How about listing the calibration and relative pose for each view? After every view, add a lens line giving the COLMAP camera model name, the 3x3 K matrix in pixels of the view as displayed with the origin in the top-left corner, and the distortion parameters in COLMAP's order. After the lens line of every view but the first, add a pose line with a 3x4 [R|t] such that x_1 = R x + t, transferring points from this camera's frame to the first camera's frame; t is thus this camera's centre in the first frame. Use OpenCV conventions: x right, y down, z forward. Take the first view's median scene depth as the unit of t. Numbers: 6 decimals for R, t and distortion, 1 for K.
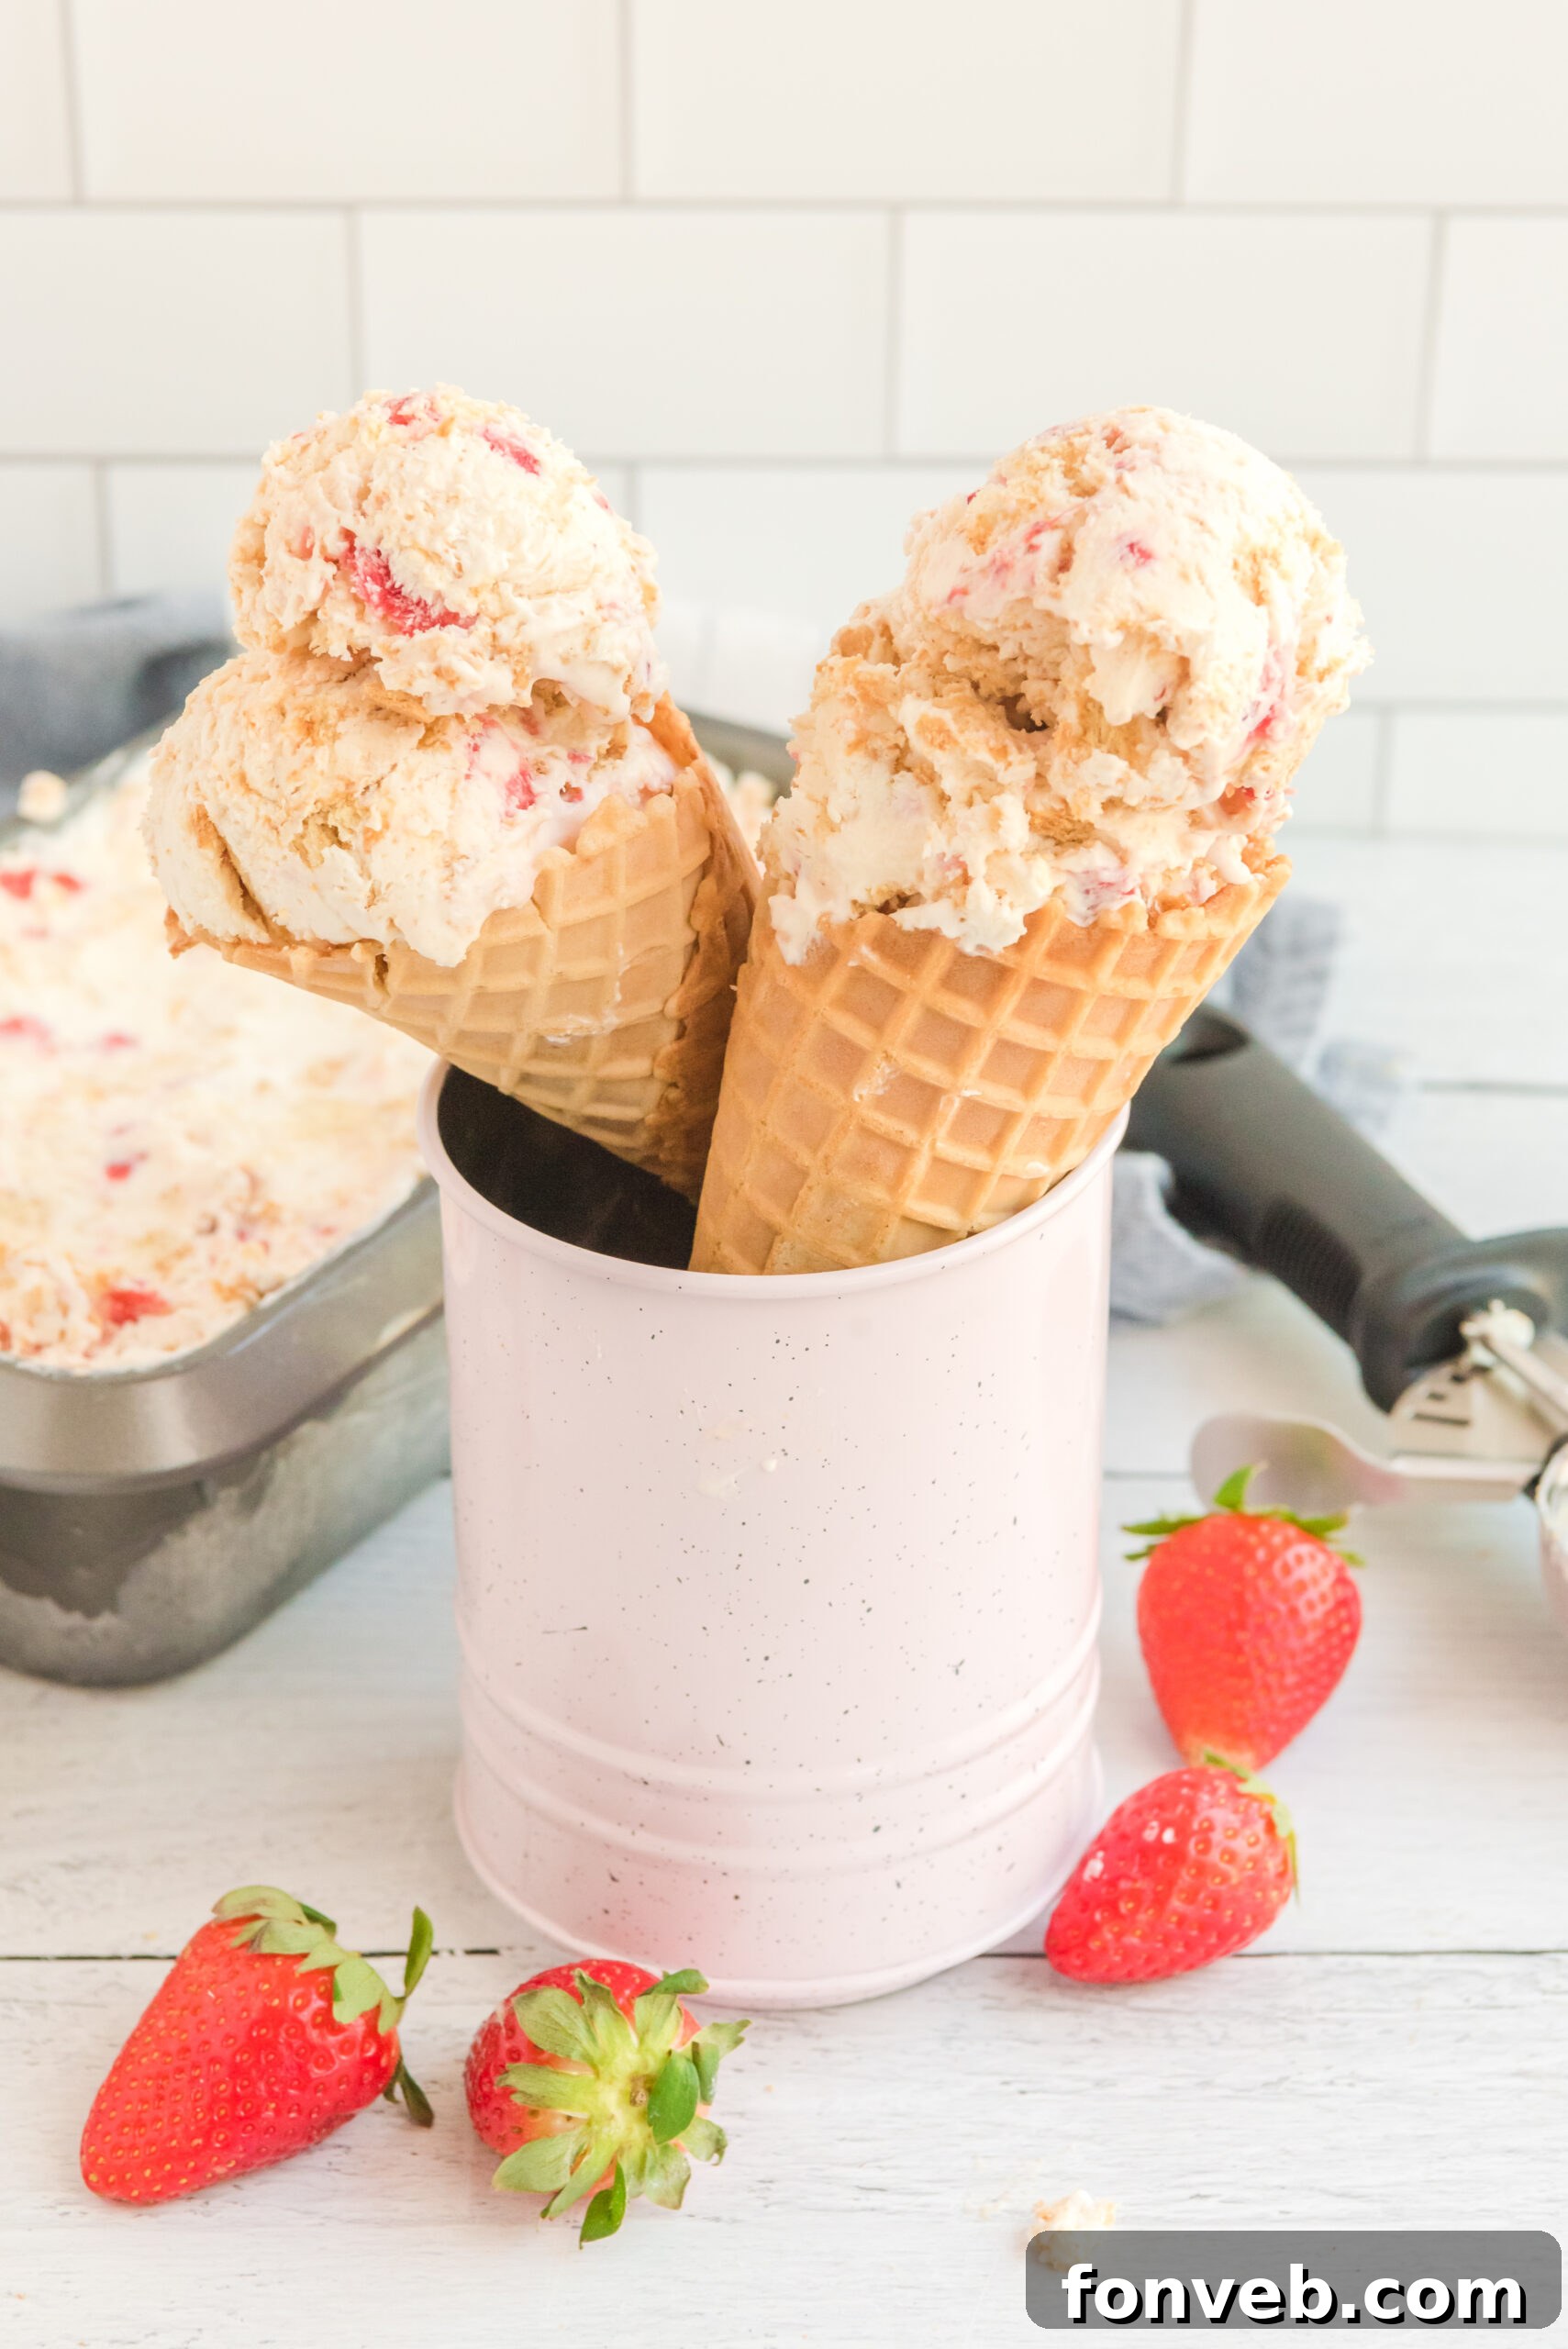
lens RADIAL K [[4294.2, 0, 784.0], [0, 4294.2, 1174.5], [0, 0, 1]] dist [-0.062943, -0.162730]
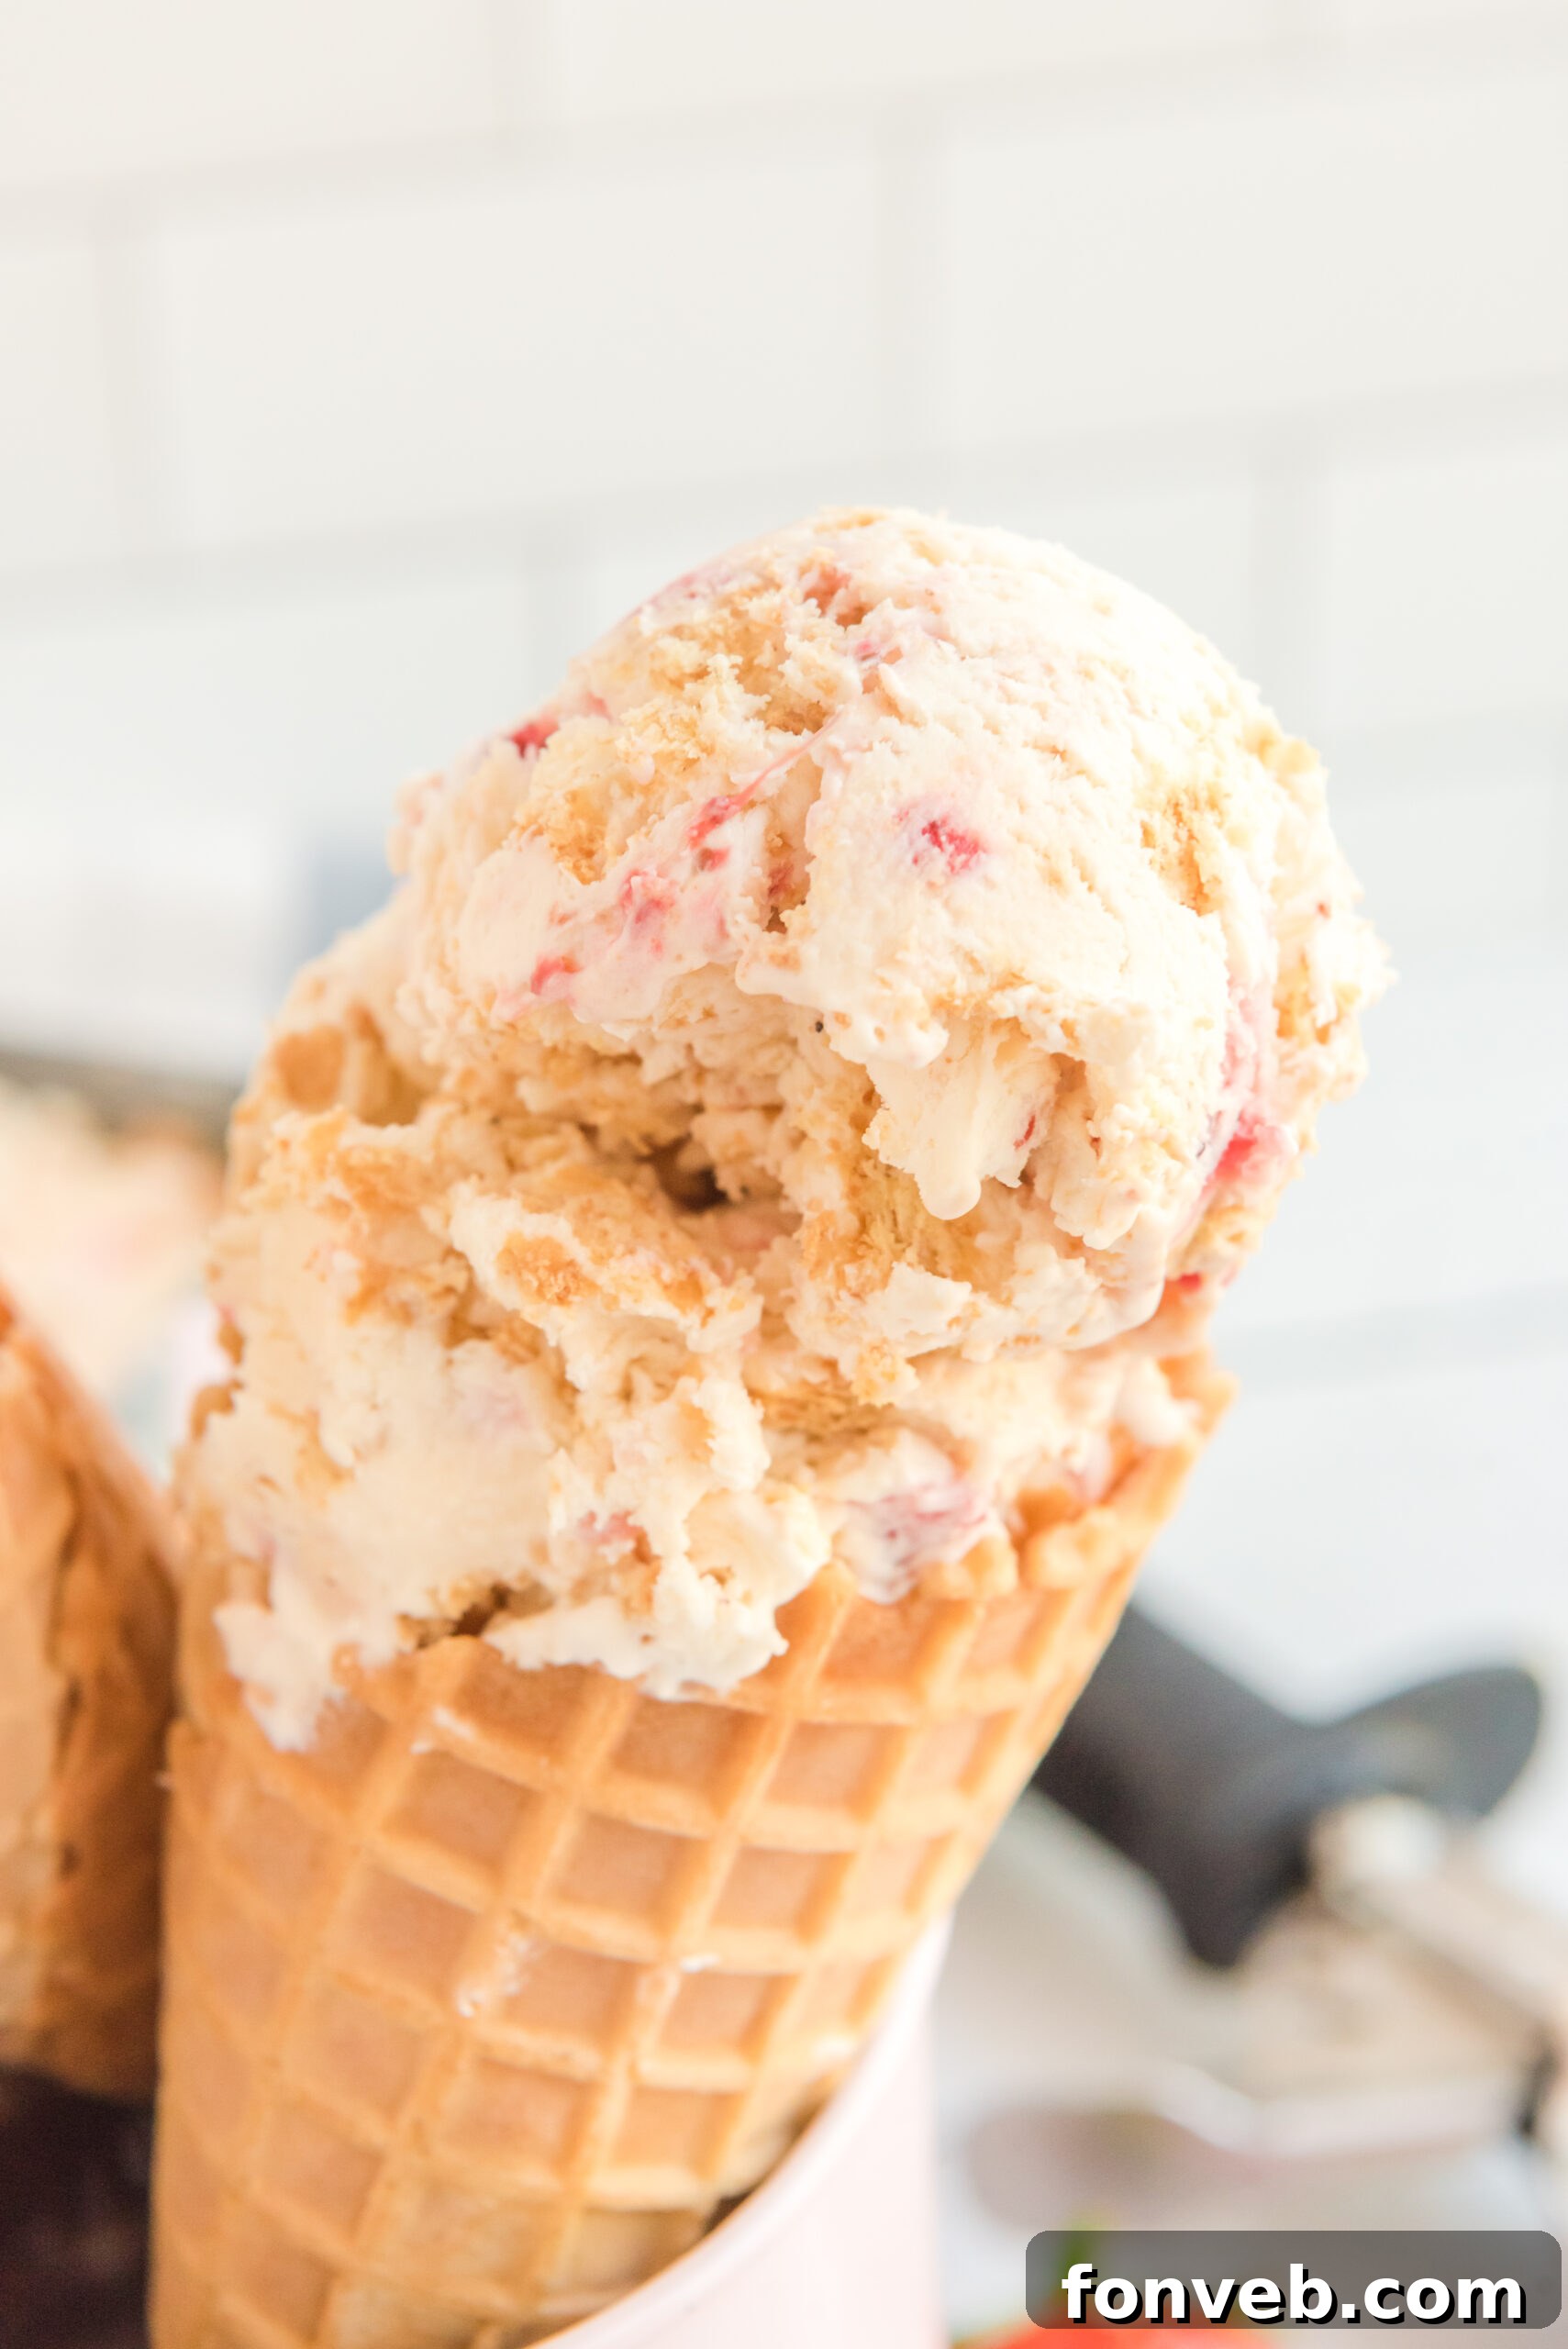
lens RADIAL K [[4294.2, 0, 784.0], [0, 4294.2, 1174.5], [0, 0, 1]] dist [-0.062943, -0.162730]
pose [[0.974442, -0.148728, 0.168354, -0.015576], [0.148328, 0.988824, 0.015025, -0.114352], [-0.168707, 0.010331, 0.985612, 0.530023]]
